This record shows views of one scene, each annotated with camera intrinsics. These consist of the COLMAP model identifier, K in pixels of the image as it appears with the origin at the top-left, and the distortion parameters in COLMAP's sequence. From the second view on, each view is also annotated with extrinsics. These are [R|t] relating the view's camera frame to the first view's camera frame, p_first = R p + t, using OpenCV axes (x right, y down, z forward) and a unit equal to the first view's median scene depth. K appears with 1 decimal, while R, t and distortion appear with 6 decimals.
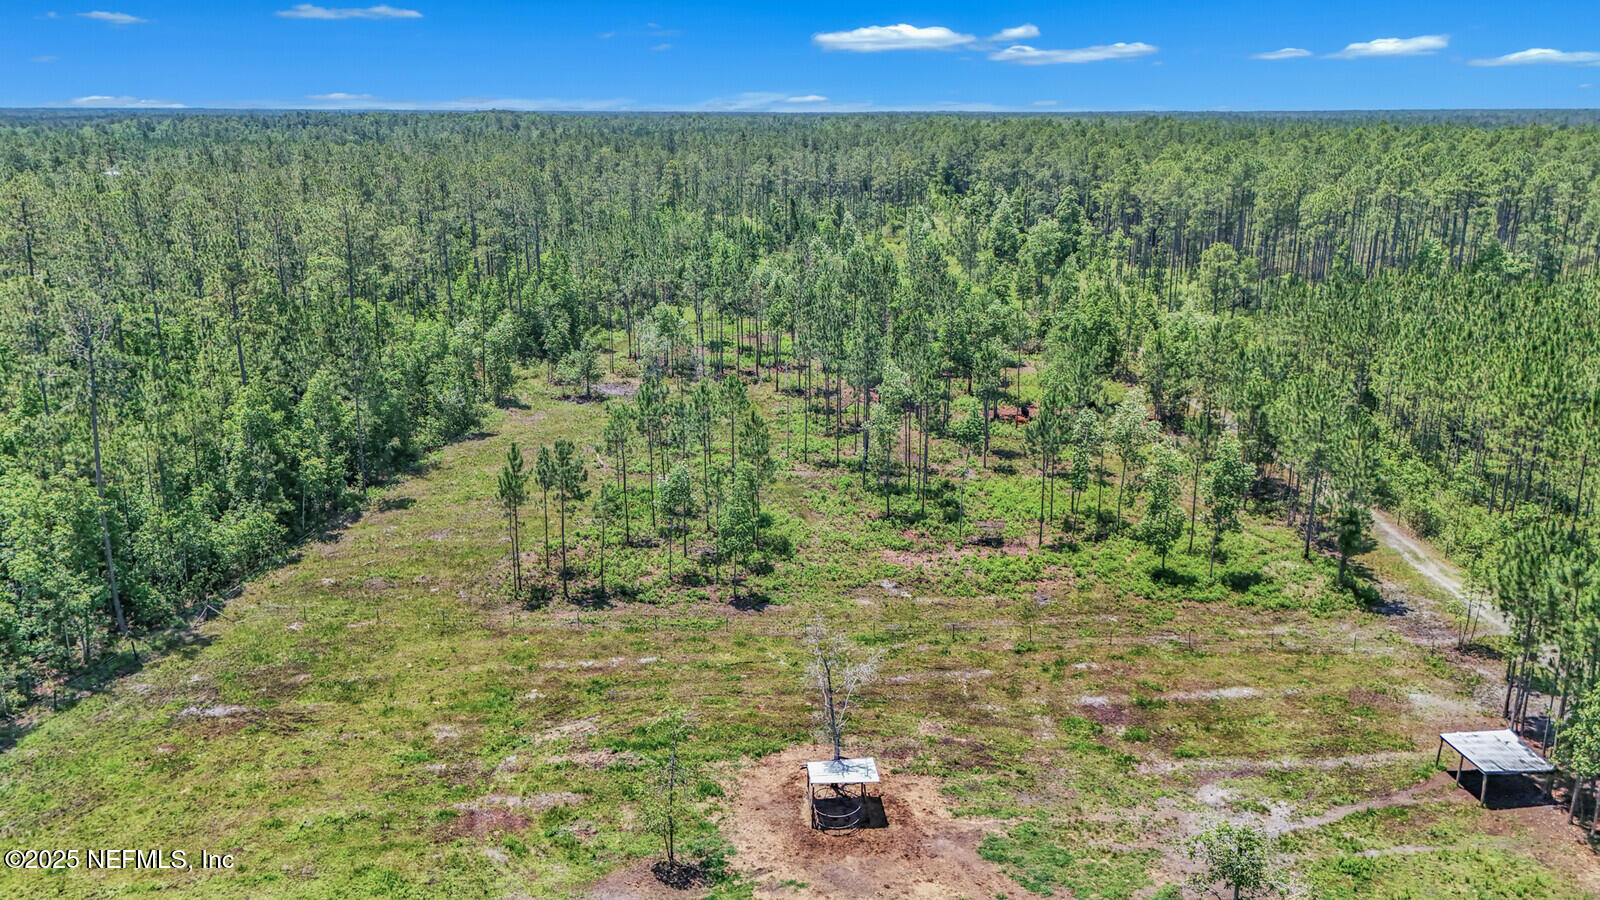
lens RADIAL K [[1156.3, 0, 800.0], [0, 1156.3, 450.0], [0, 0, 1]] dist [0.065925, -0.080207]
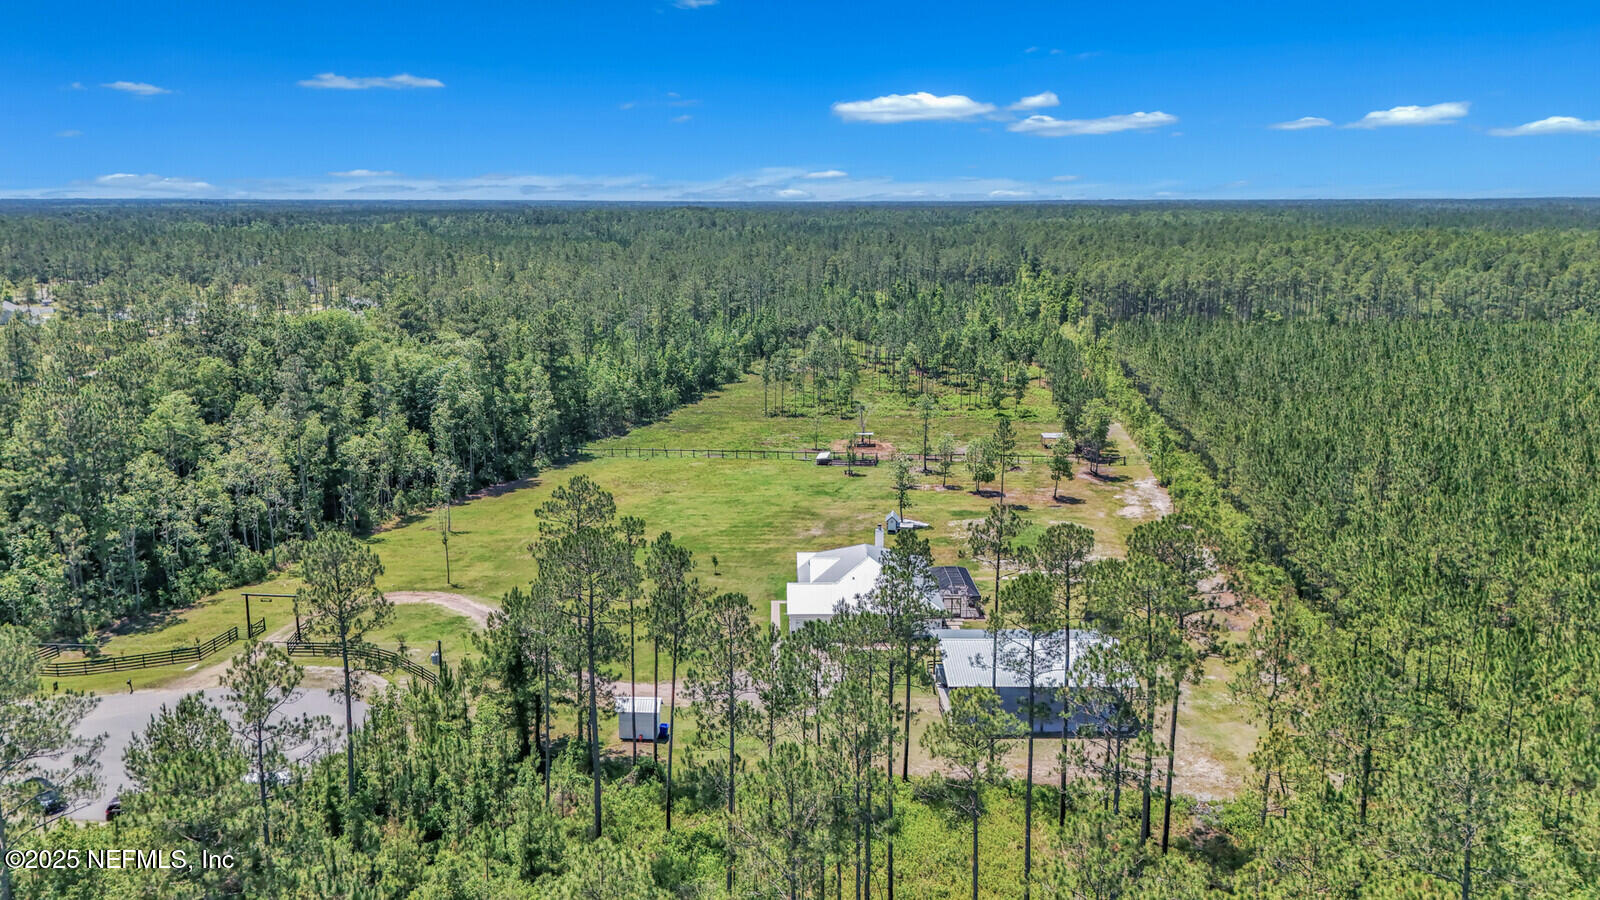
lens RADIAL K [[1156.3, 0, 800.0], [0, 1156.3, 450.0], [0, 0, 1]] dist [0.065925, -0.080207]
pose [[0.989944, 0.027785, -0.138707, 0.145411], [-0.037451, 0.997012, -0.067567, 0.246076], [0.136416, 0.072082, 0.988026, -1.106138]]
